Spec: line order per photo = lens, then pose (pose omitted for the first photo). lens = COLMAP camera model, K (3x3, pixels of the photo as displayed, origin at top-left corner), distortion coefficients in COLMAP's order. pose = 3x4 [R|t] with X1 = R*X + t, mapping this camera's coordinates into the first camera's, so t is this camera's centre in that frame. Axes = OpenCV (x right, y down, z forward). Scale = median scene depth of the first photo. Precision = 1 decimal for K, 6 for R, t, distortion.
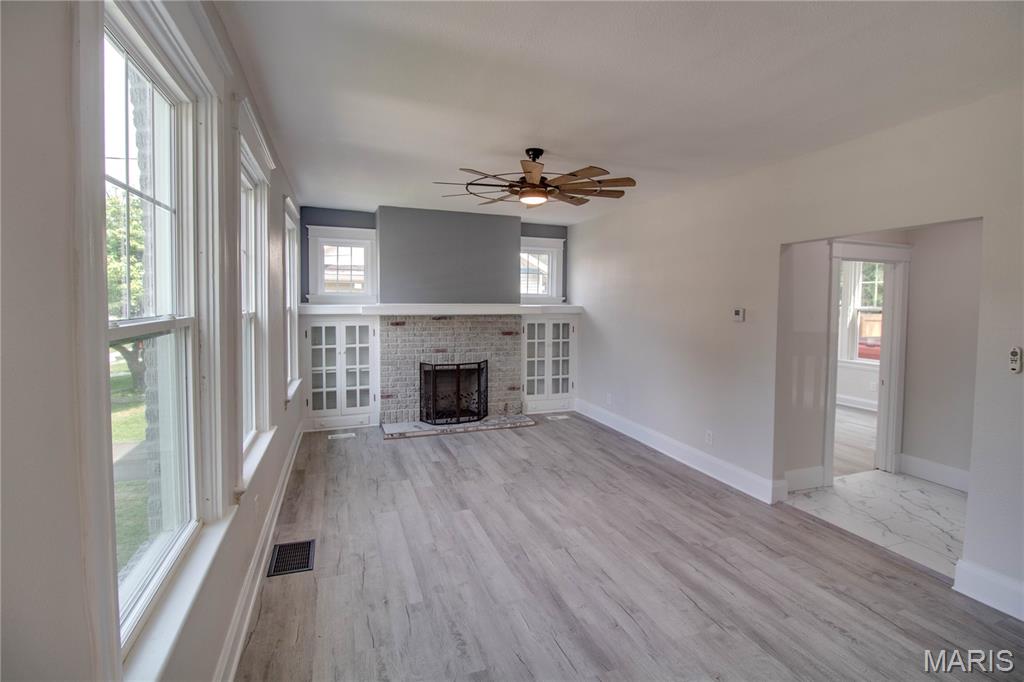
lens RADIAL K [[493.6, 0, 530.4], [0, 493.6, 325.5], [0, 0, 1]] dist [0.002546, -0.015906]
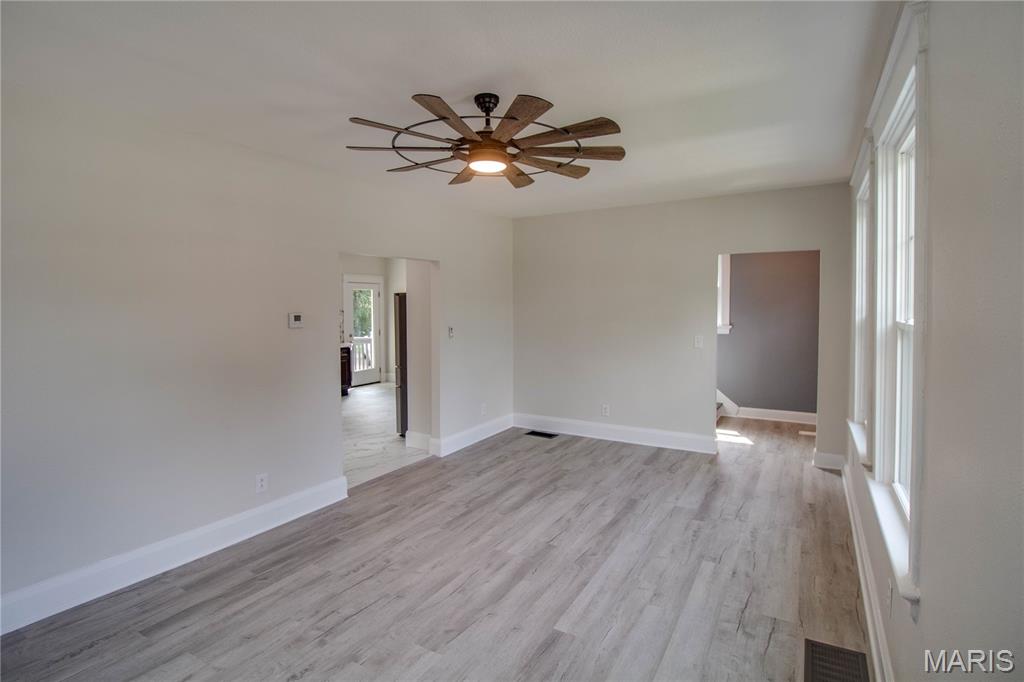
lens RADIAL K [[492.5, 0, 516.3], [0, 492.5, 326.7], [0, 0, 1]] dist [0.001694, -0.017207]
pose [[-0.615685, -0.037679, 0.787091, -0.455703], [0.039124, 0.996163, 0.078291, -0.057796], [-0.787021, 0.078997, -0.611848, 1.091409]]
